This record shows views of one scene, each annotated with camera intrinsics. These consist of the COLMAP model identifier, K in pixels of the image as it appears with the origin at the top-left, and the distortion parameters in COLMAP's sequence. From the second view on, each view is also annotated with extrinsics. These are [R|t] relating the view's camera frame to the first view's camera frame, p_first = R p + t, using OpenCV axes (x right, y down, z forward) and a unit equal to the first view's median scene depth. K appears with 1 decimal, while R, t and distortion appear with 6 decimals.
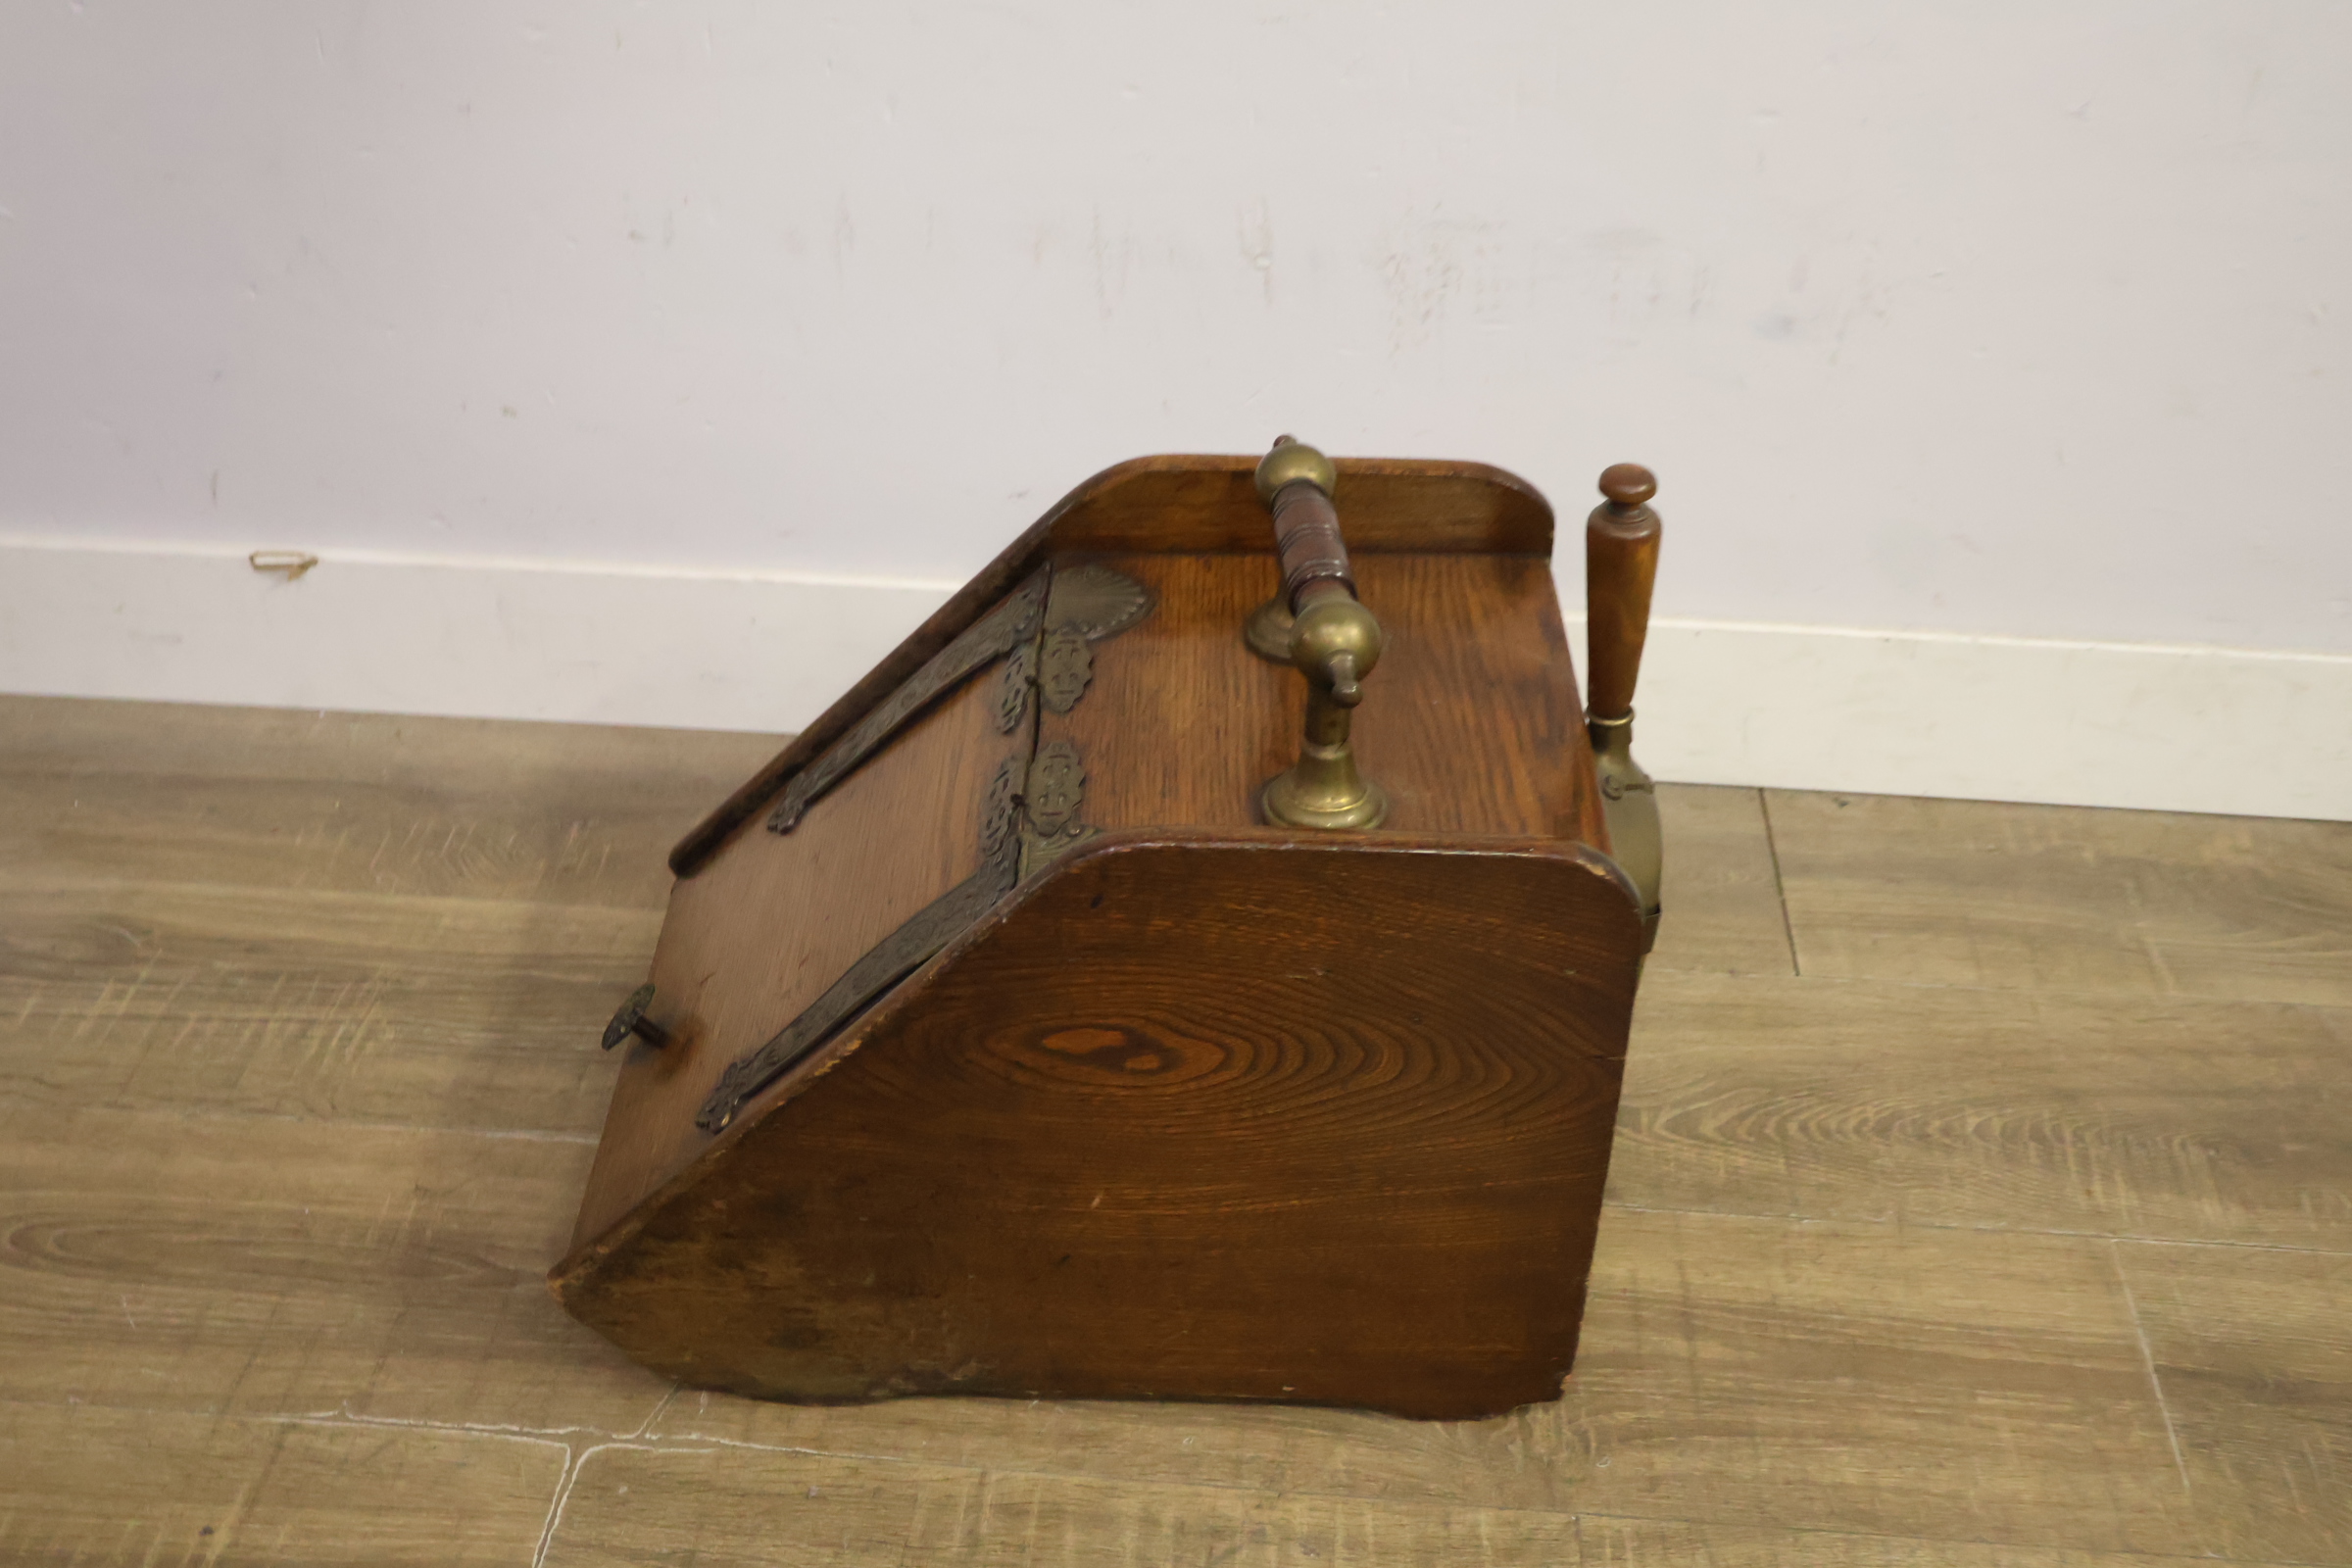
lens RADIAL K [[2456.9, 0, 1169.9], [0, 2456.9, 789.6], [0, 0, 1]] dist [-0.008373, 0.000000]
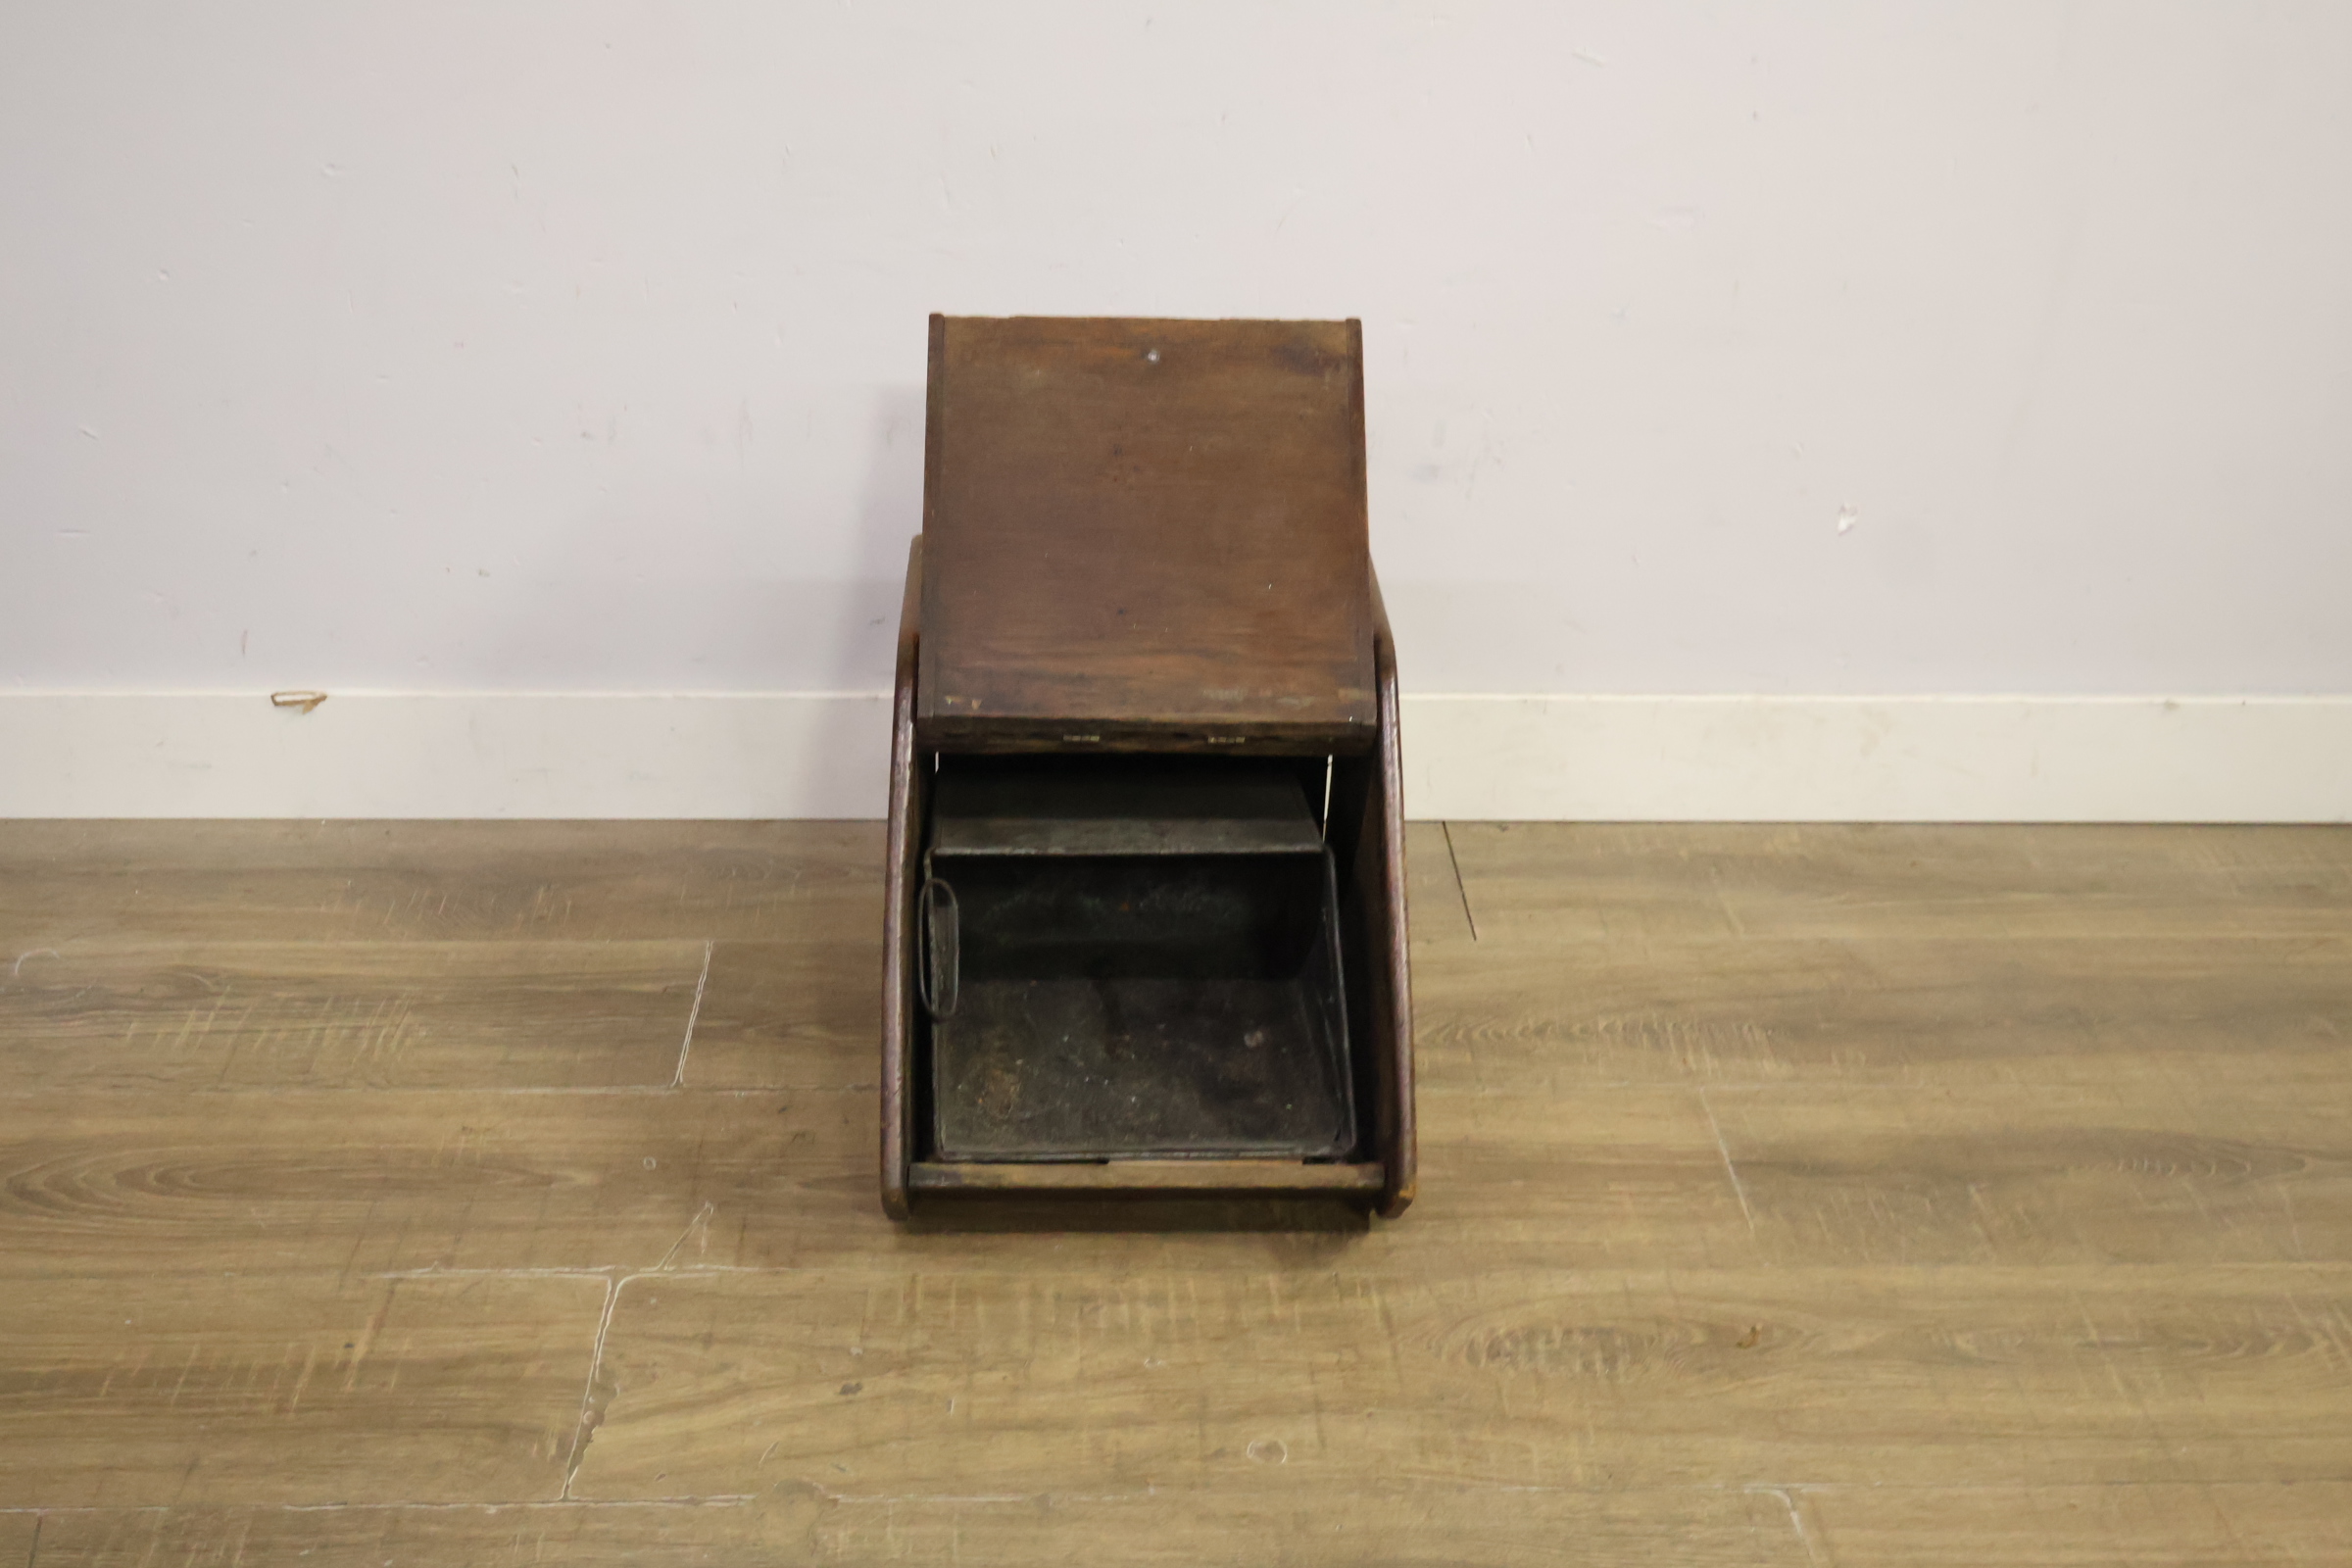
lens RADIAL K [[2456.9, 0, 1176.5], [0, 2456.9, 773.8], [0, 0, 1]] dist [-0.008373, 0.000000]
pose [[0.992820, -0.045856, 0.110477, -0.061766], [0.058583, 0.991653, -0.114856, 0.148104], [-0.104288, 0.120503, 0.987220, -0.379615]]
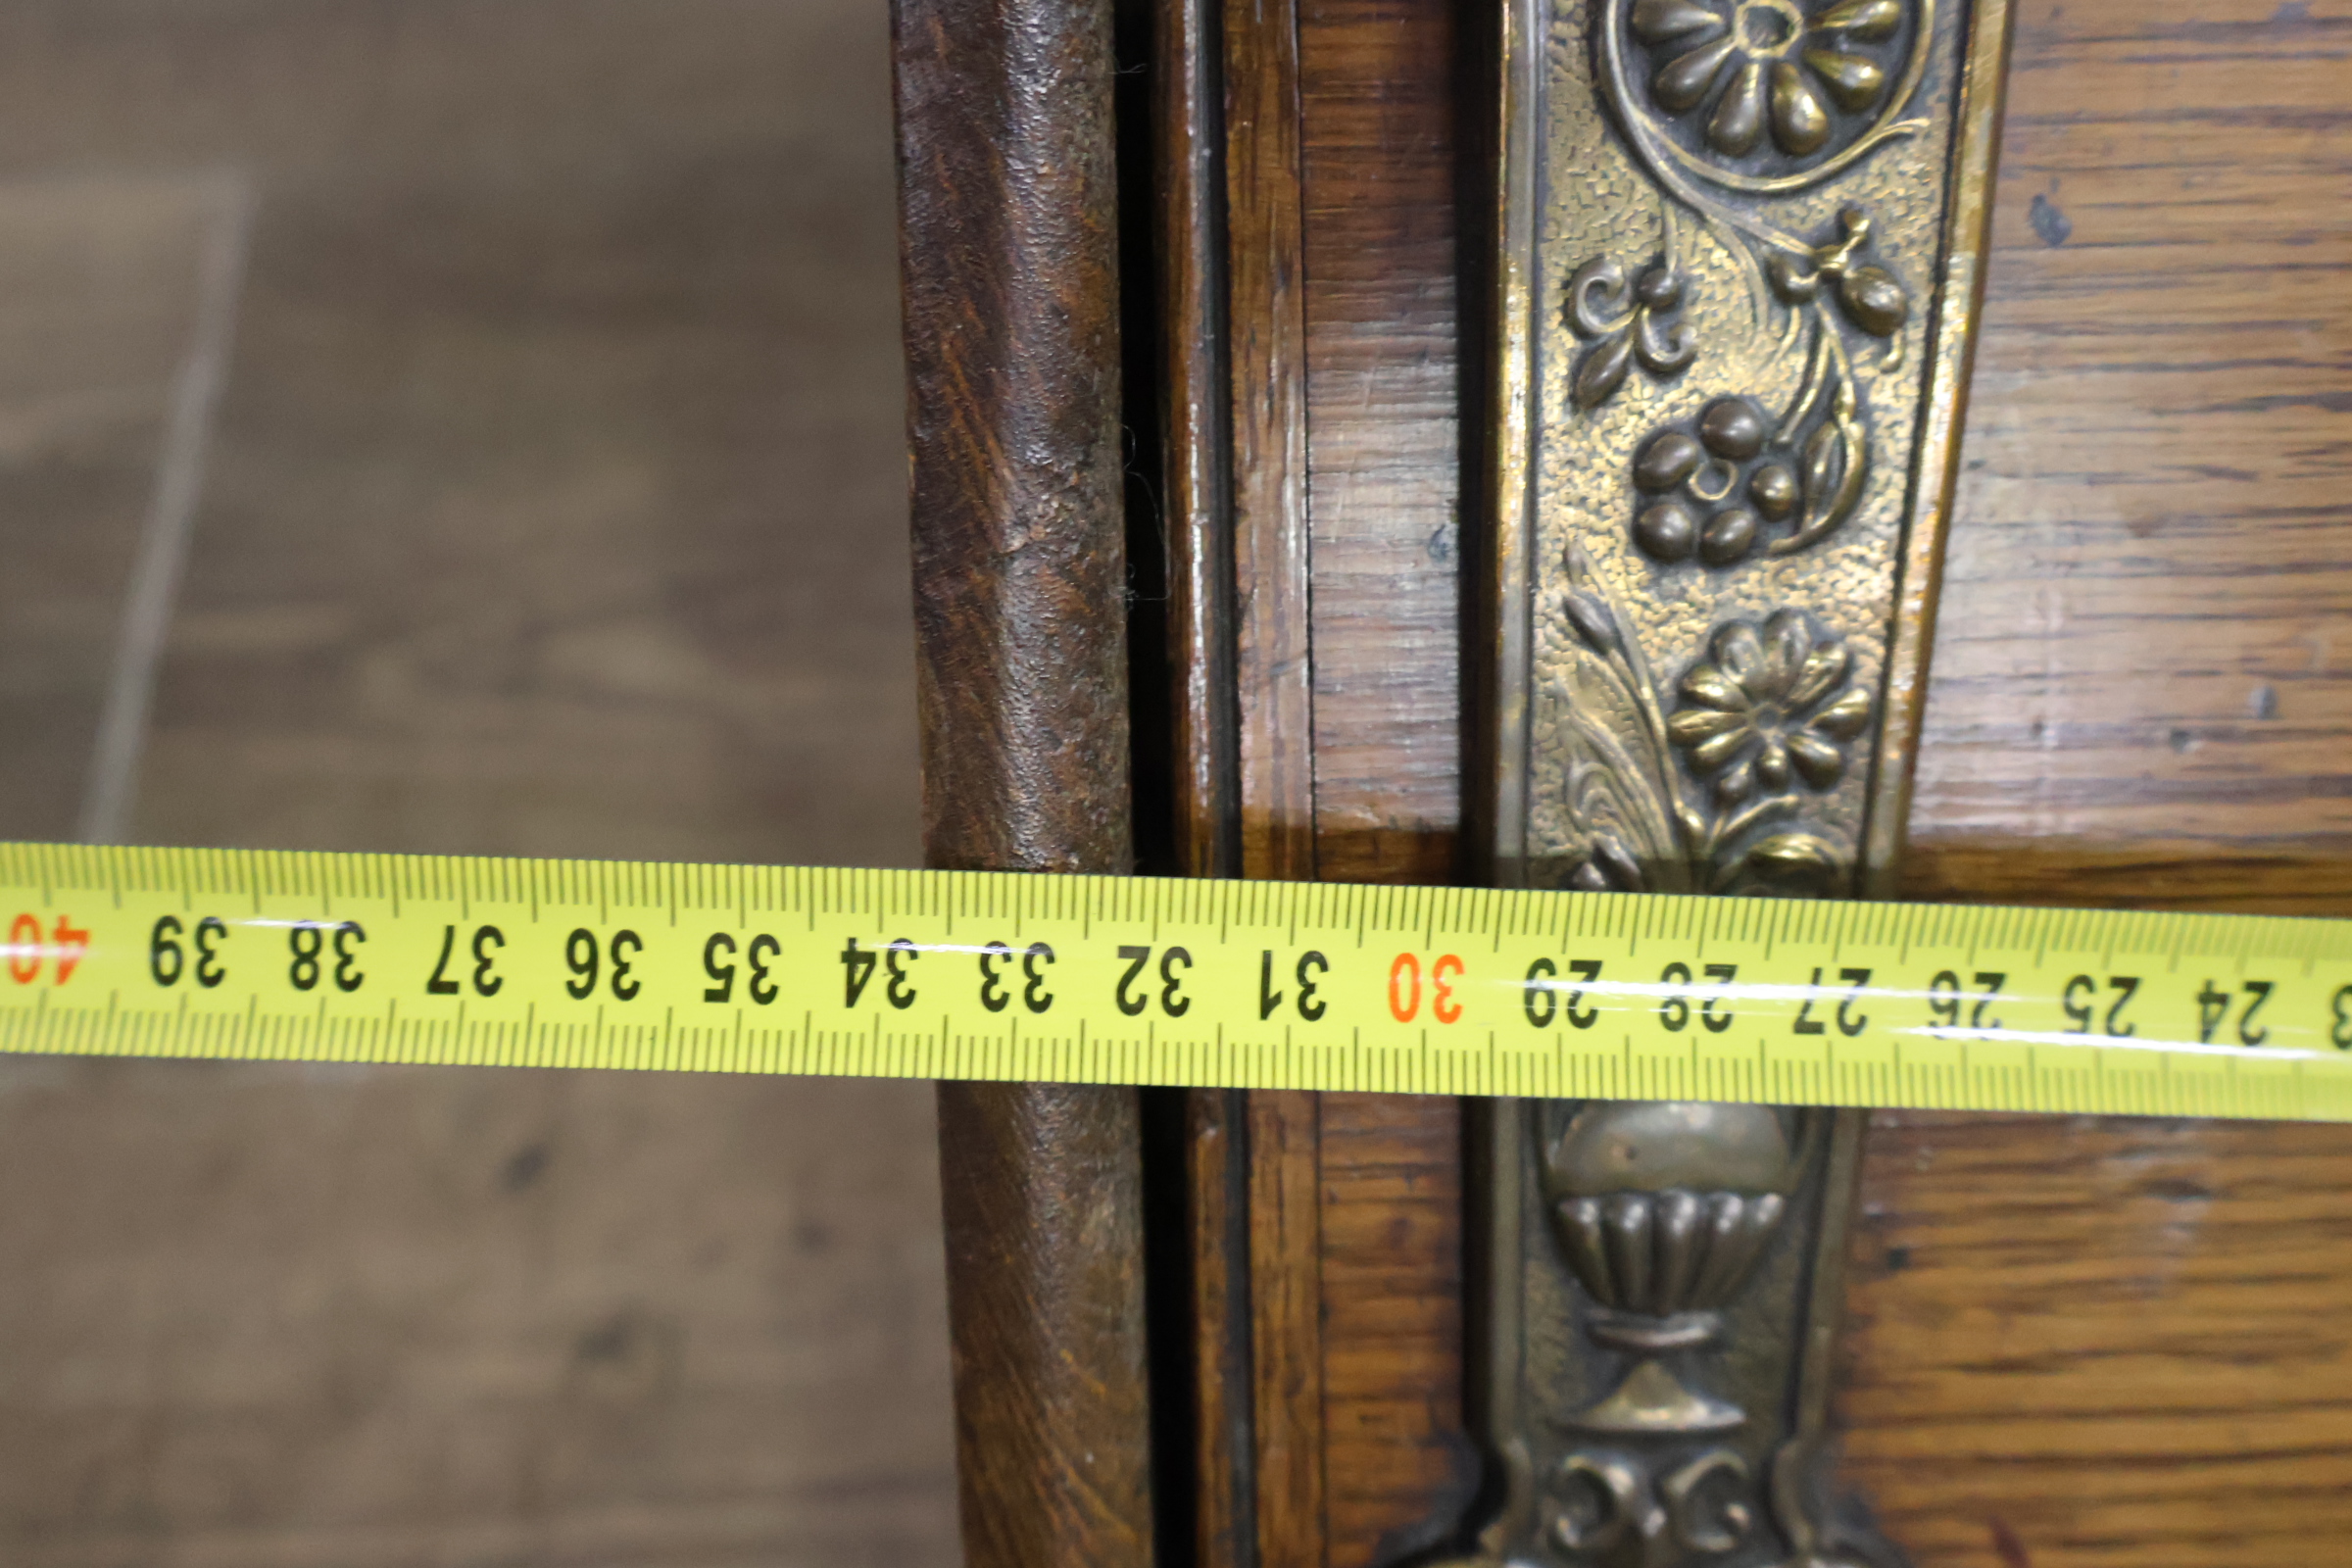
lens RADIAL K [[2456.9, 0, 1187.4], [0, 2456.9, 780.0], [0, 0, 1]] dist [-0.008373, 0.000000]
pose [[0.991219, -0.120385, 0.054700, -0.065721], [0.089712, 0.916162, 0.390640, 0.007288], [-0.097141, -0.382302, 0.918917, 0.739457]]
